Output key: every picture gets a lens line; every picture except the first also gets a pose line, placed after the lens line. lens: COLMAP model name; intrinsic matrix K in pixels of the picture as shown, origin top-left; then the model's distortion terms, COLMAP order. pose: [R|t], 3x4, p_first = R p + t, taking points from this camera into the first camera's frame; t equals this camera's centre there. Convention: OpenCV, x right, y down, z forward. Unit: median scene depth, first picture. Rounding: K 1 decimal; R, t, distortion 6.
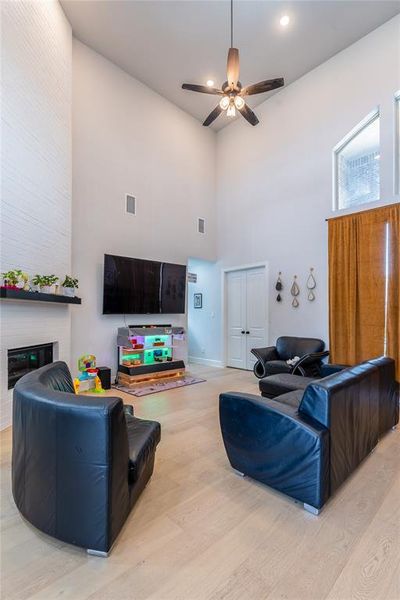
lens RADIAL K [[281.0, 0, 203.8], [0, 281.0, 317.2], [0, 0, 1]] dist [-0.003923, 0.001819]
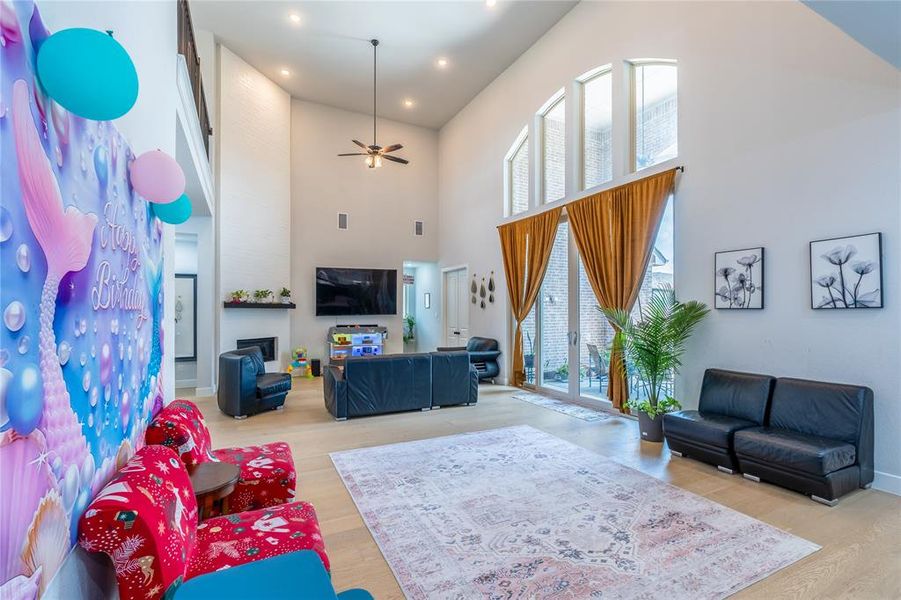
lens RADIAL K [[422.0, 0, 445.9], [0, 422.0, 311.6], [0, 0, 1]] dist [-0.003923, 0.001819]
pose [[0.952999, -0.002664, -0.302961, 0.807340], [0.002431, 0.999996, -0.001147, -0.028131], [0.302963, 0.000357, 0.953002, -0.640067]]
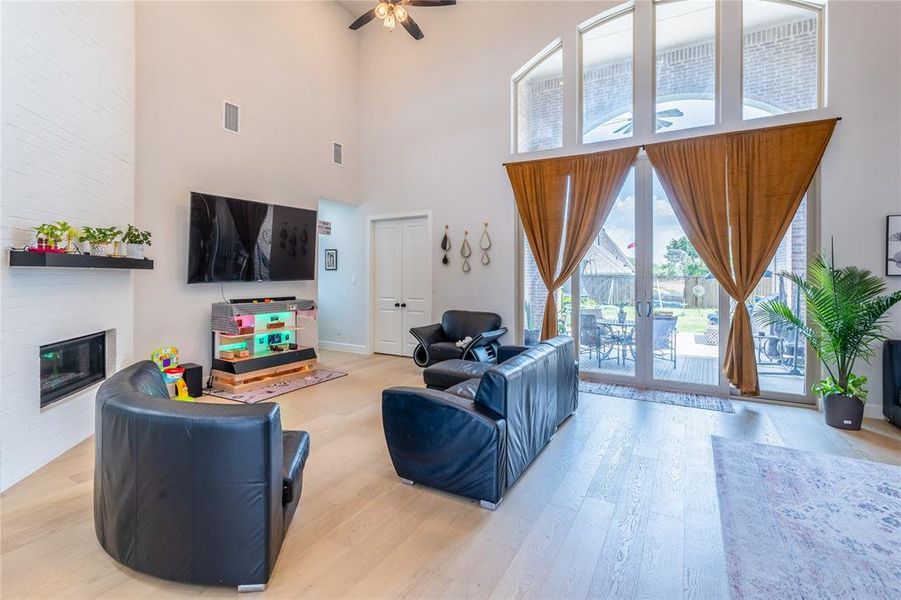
lens RADIAL K [[422.0, 0, 450.5], [0, 422.0, 279.2], [0, 0, 1]] dist [-0.003923, 0.001819]
pose [[0.958643, -0.000505, 0.284609, -0.056302], [-0.002288, 0.999952, 0.009481, -0.033642], [-0.284601, -0.009740, 0.958597, -0.125464]]
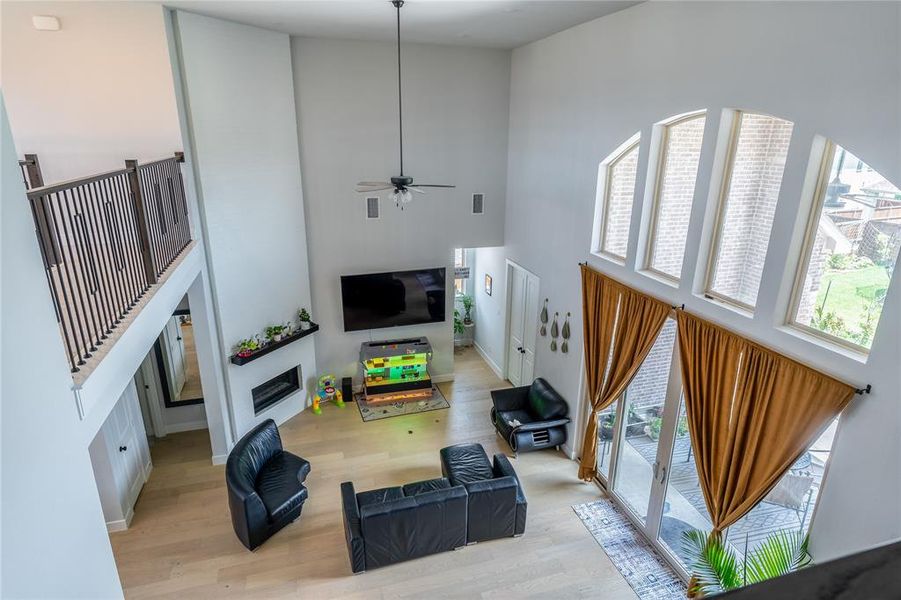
lens RADIAL K [[518.5, 0, 442.3], [0, 518.5, 306.3], [0, 0, 1]] dist [0.001838, -0.002628]
pose [[0.884235, 0.154331, -0.440806, 0.808898], [-0.000926, 0.944403, 0.328789, -0.760035], [0.467041, -0.290319, 0.835217, -0.380406]]
